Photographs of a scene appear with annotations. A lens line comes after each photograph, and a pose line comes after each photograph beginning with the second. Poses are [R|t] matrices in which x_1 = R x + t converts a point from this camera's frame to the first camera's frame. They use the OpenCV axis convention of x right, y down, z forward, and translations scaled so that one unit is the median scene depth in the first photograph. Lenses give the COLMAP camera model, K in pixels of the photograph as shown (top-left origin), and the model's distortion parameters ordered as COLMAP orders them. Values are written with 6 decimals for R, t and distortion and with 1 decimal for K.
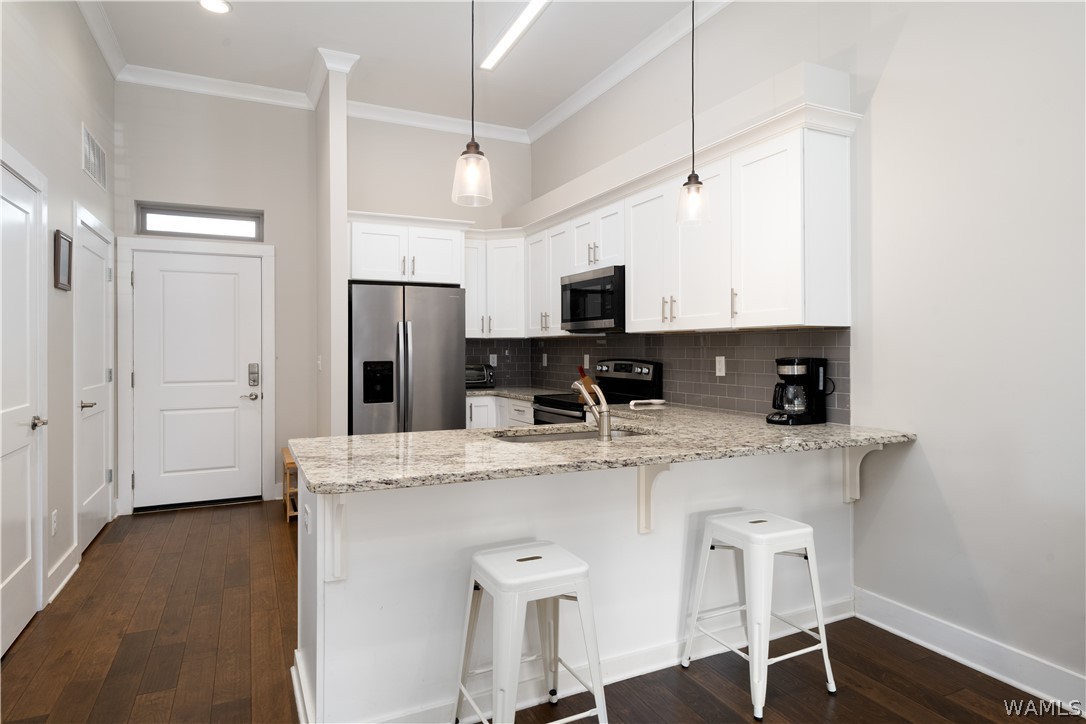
lens RADIAL K [[597.7, 0, 538.0], [0, 597.7, 349.4], [0, 0, 1]] dist [-0.002510, 0.000152]
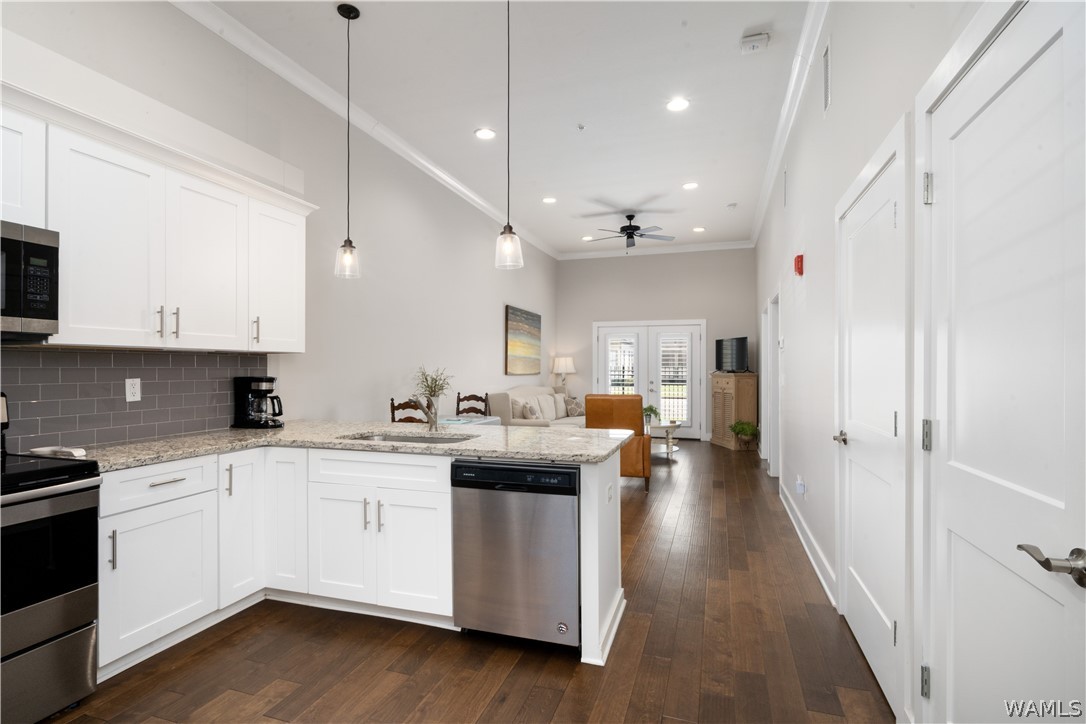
lens RADIAL K [[528.0, 0, 539.0], [0, 528.0, 367.3], [0, 0, 1]] dist [0.000618, -0.000151]
pose [[-0.710034, 0.003458, 0.704159, -0.504501], [0.001628, 0.999993, -0.003270, -0.000839], [-0.704166, -0.001175, -0.710035, 0.884026]]
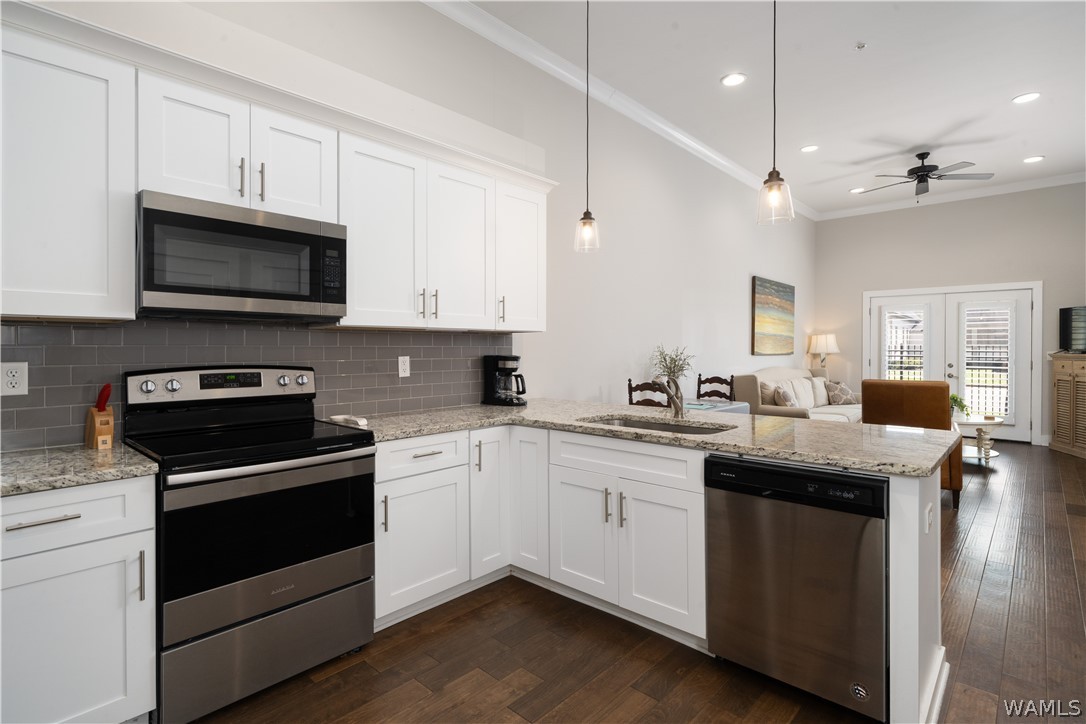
lens RADIAL K [[533.0, 0, 539.8], [0, 533.0, 351.2], [0, 0, 1]] dist [-0.001397, 0.000646]
pose [[-0.354688, -0.002962, 0.934980, -0.441407], [0.001433, 0.999992, 0.003711, 0.000445], [-0.934984, 0.002656, -0.354681, 0.860746]]
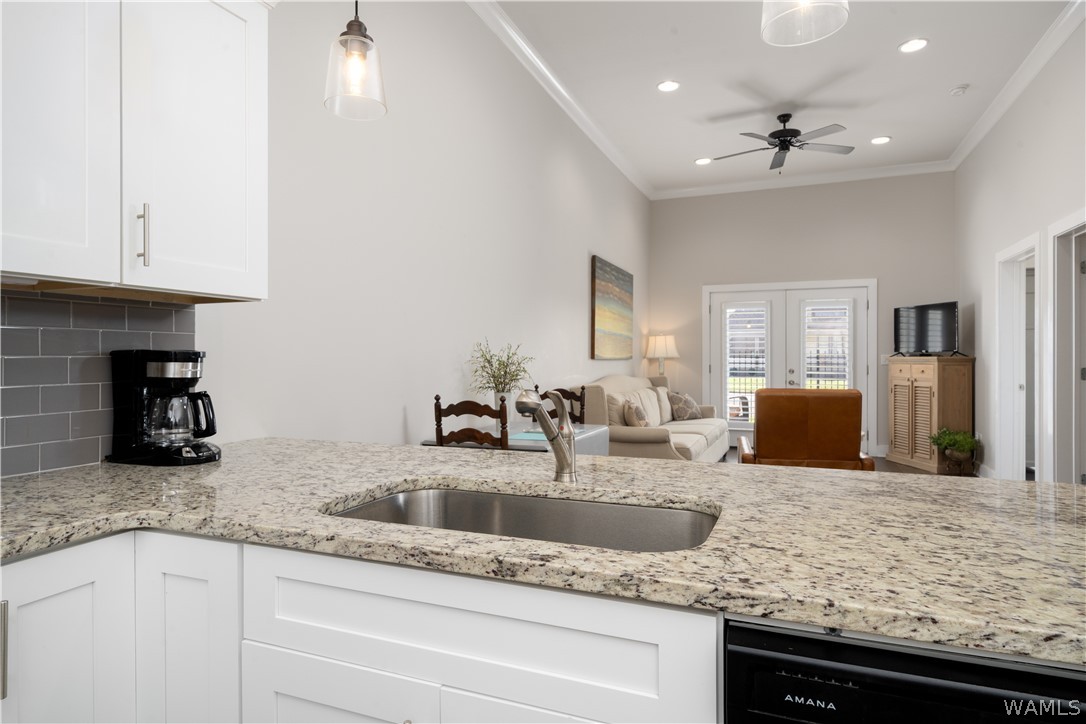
lens RADIAL K [[613.9, 0, 540.7], [0, 613.9, 356.2], [0, 0, 1]] dist [0.005024, -0.001126]
pose [[-0.661335, 0.005619, 0.750070, -0.162955], [0.003635, 0.999984, -0.004287, 0.015772], [-0.750082, -0.000109, -0.661345, 0.718153]]
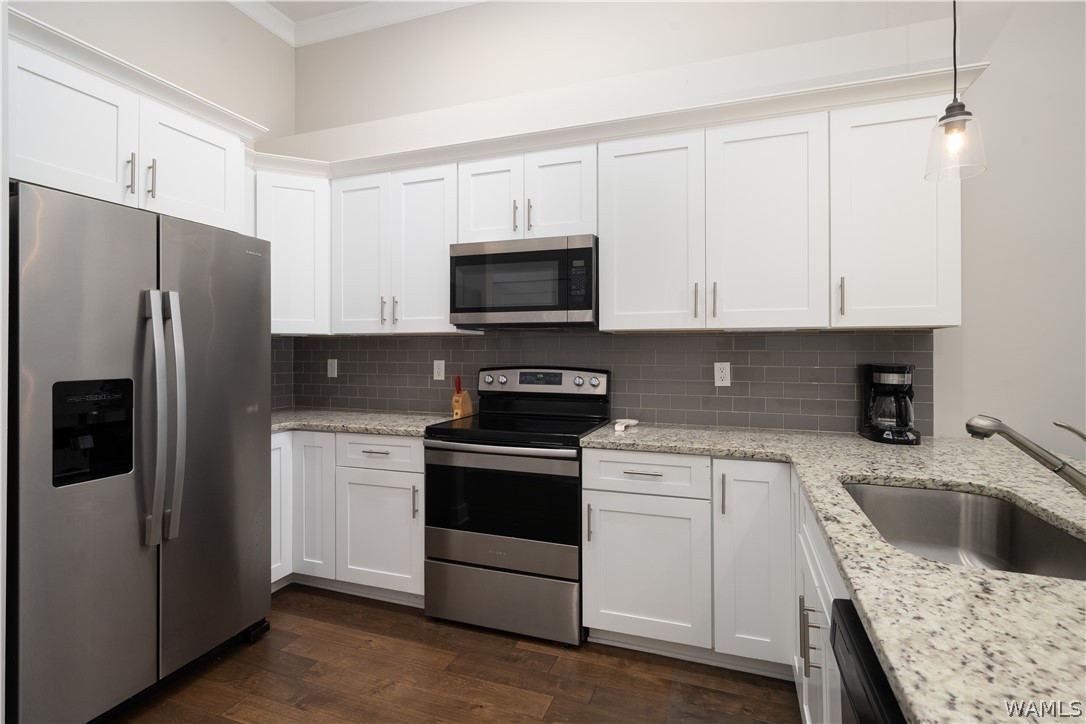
lens RADIAL K [[532.4, 0, 539.3], [0, 532.4, 349.0], [0, 0, 1]] dist [-0.001956, -0.000485]
pose [[0.730578, 0.007511, 0.682788, -0.292722], [-0.003510, 0.999968, -0.007243, -0.000427], [-0.682820, 0.002895, 0.730581, 0.500824]]
